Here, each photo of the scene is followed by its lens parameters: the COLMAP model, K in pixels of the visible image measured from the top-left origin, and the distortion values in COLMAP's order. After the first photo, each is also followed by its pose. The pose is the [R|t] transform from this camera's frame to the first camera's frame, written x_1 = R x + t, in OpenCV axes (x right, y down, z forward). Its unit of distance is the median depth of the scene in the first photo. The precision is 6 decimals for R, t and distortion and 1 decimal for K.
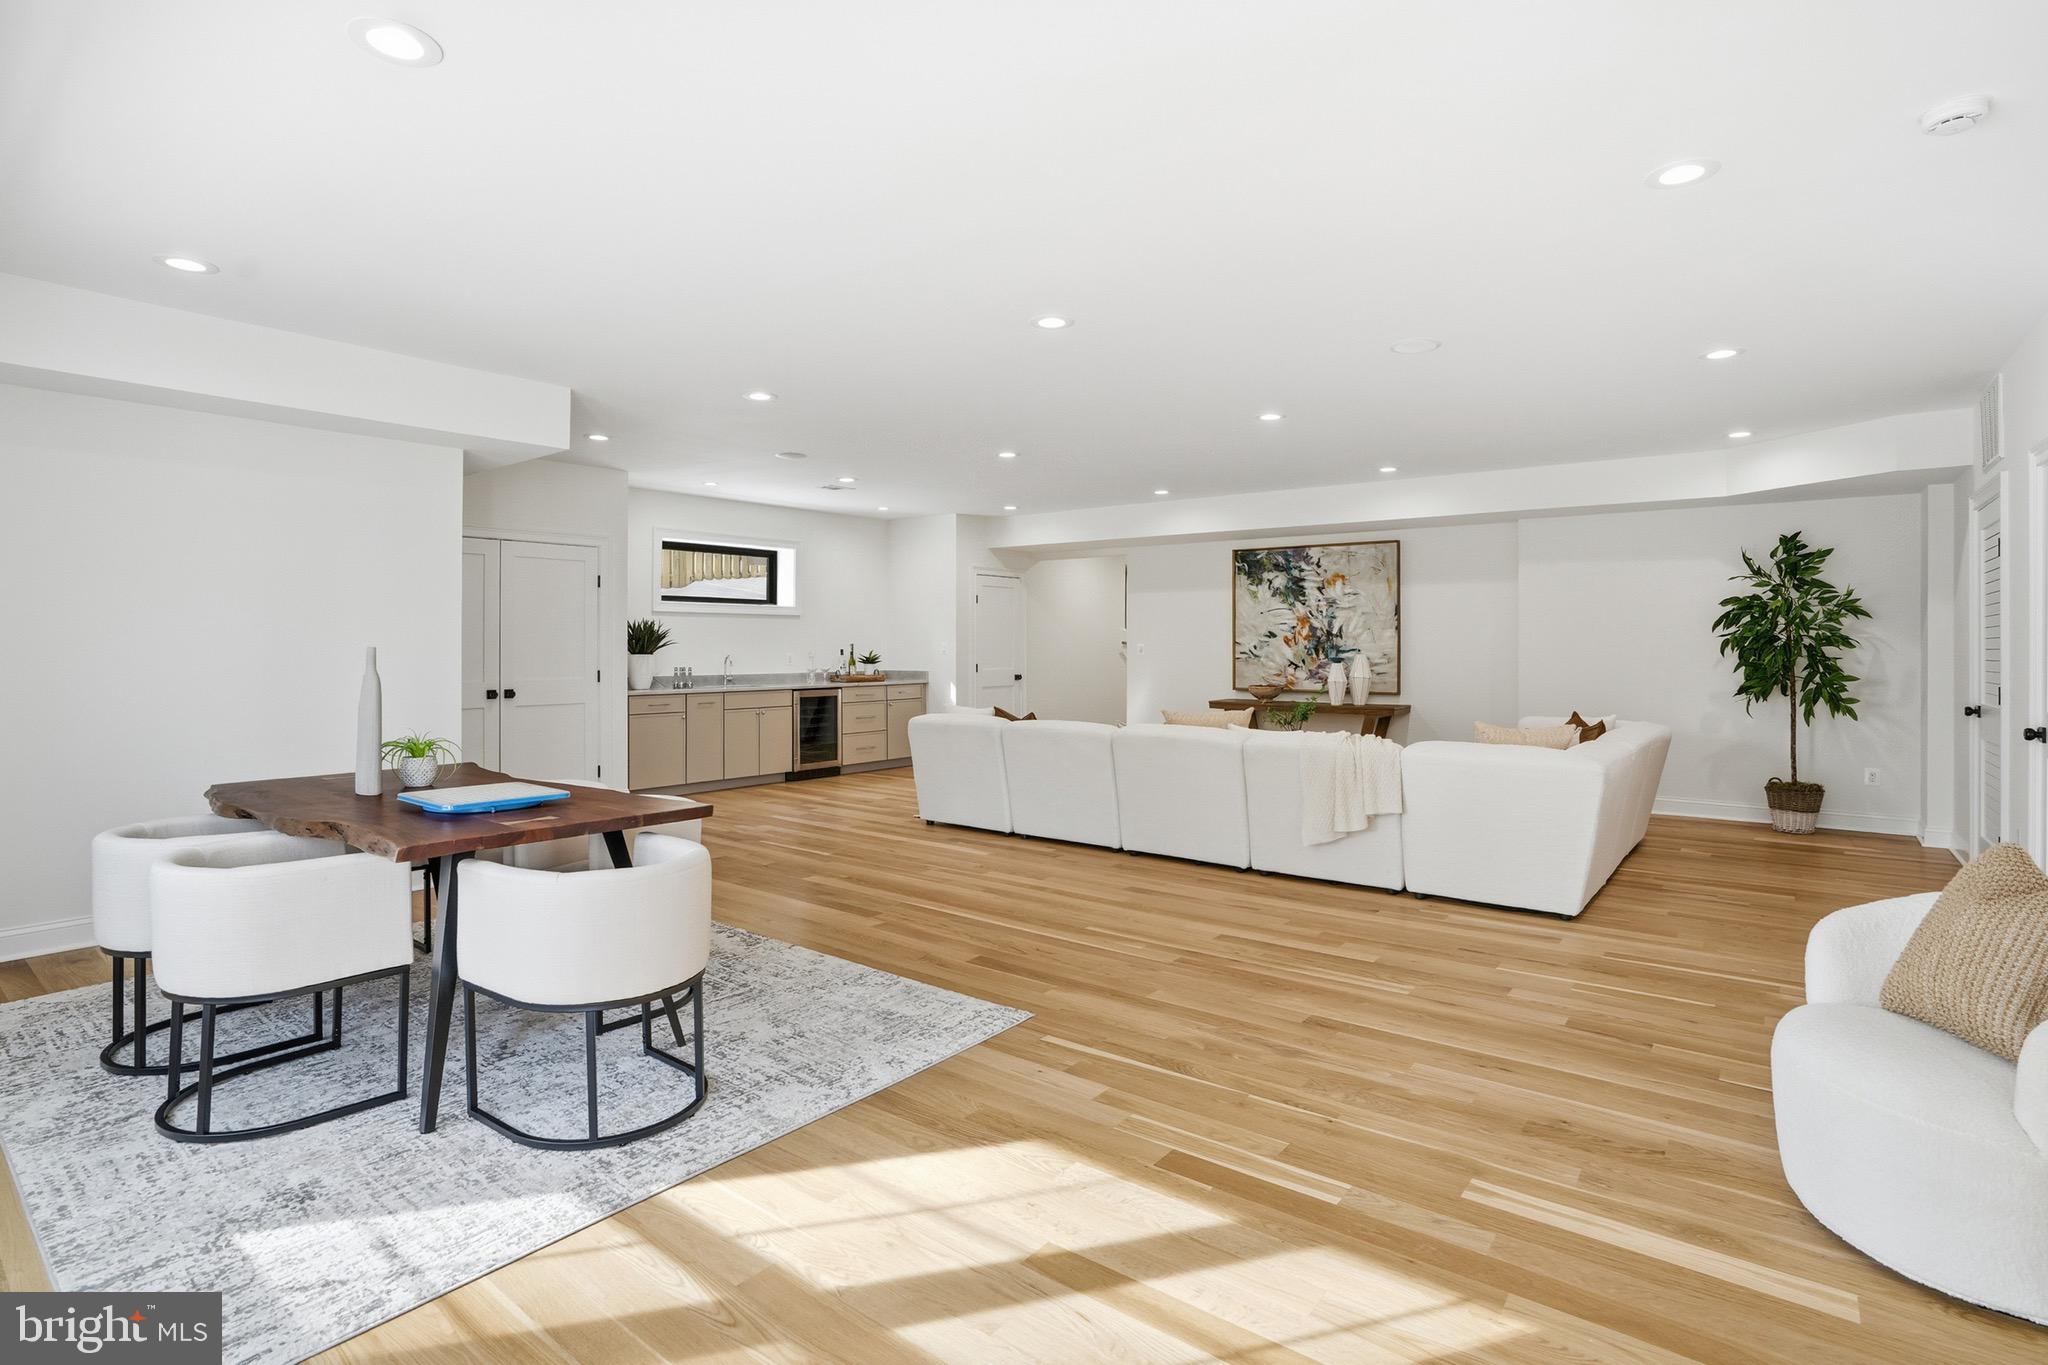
lens RADIAL K [[991.3, 0, 1031.3], [0, 991.3, 667.6], [0, 0, 1]] dist [-0.066383, 0.029916]
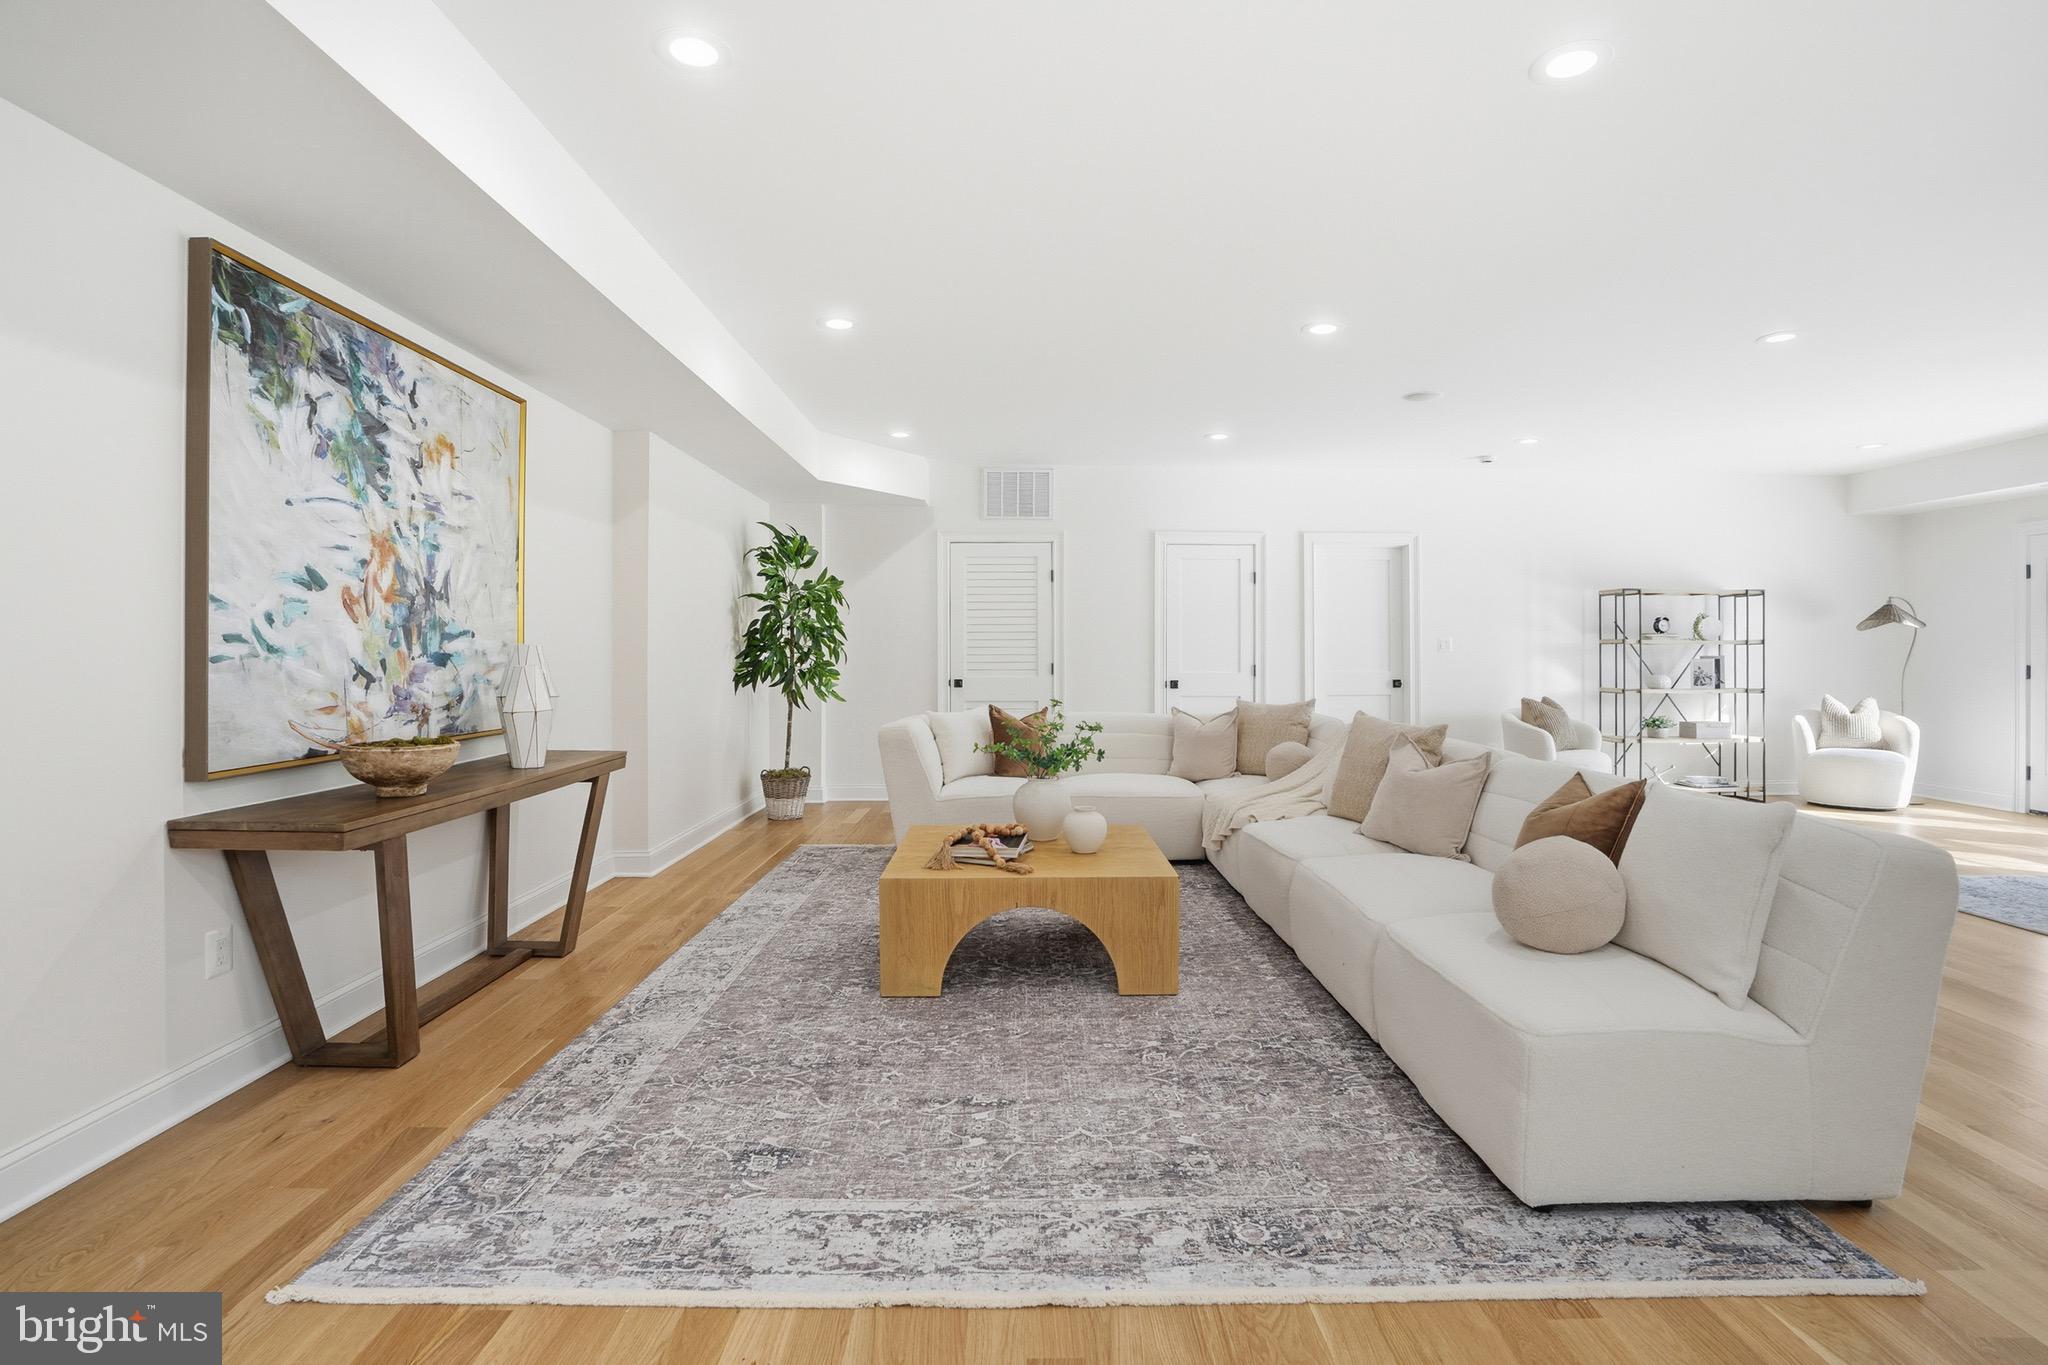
lens RADIAL K [[991.3, 0, 1031.3], [0, 991.3, 667.6], [0, 0, 1]] dist [-0.066383, 0.029916]
pose [[-0.626932, -0.012499, 0.778974, -0.132996], [0.018237, 0.999362, 0.030713, -0.011530], [-0.778861, 0.033461, -0.626304, 1.051400]]
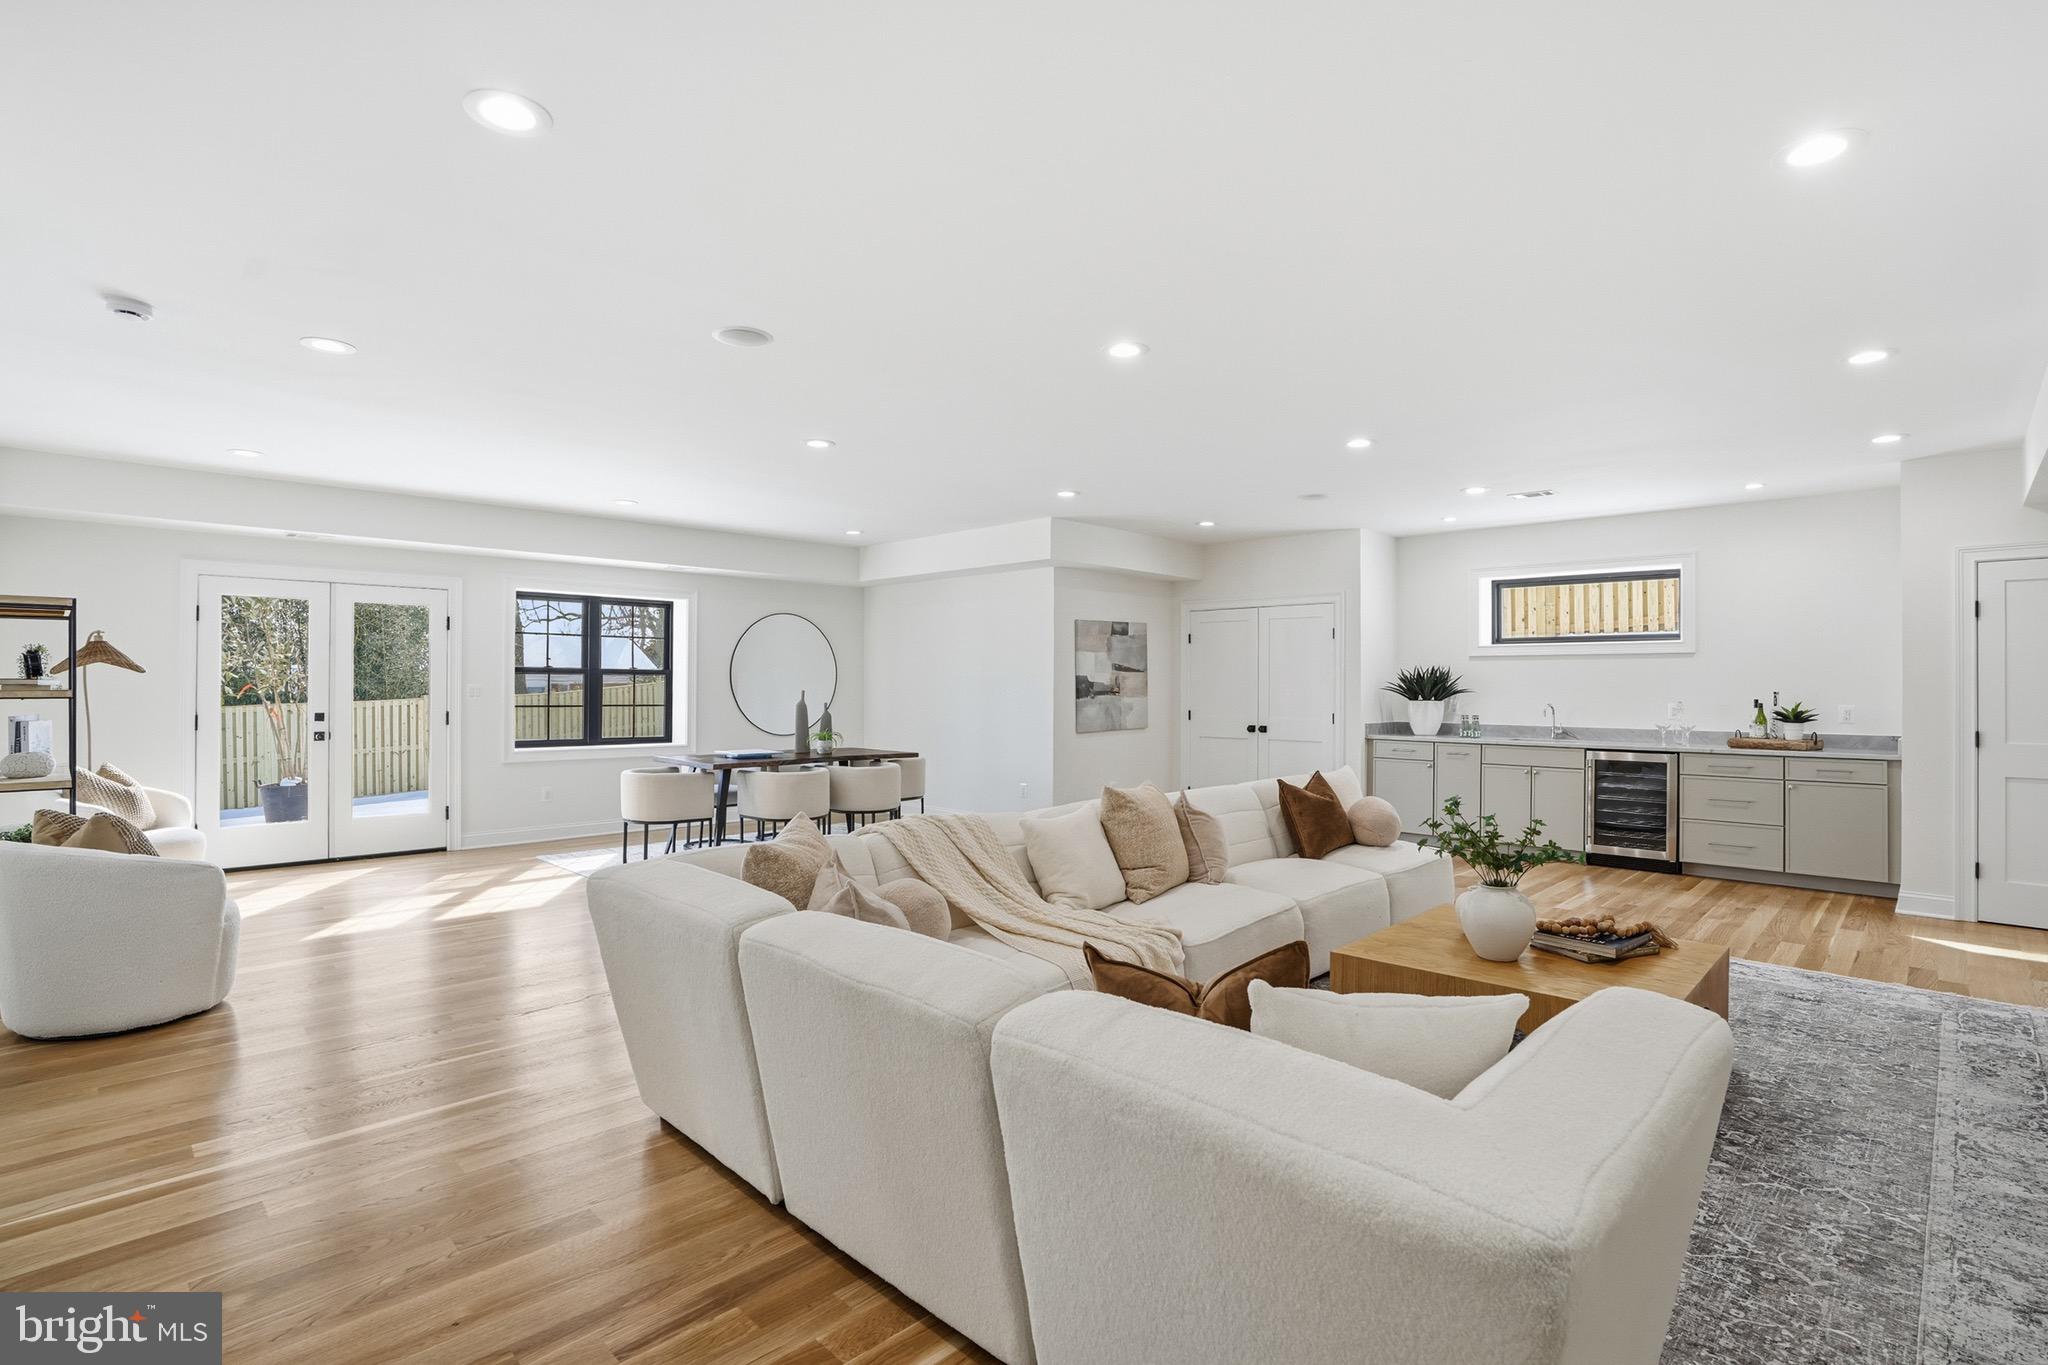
lens RADIAL K [[991.3, 0, 1031.3], [0, 991.3, 667.6], [0, 0, 1]] dist [-0.066383, 0.029916]
pose [[-0.103997, -0.016847, -0.994435, 0.582488], [-0.029382, 0.999472, -0.013860, -0.018655], [0.994143, 0.027777, -0.104437, 0.638648]]
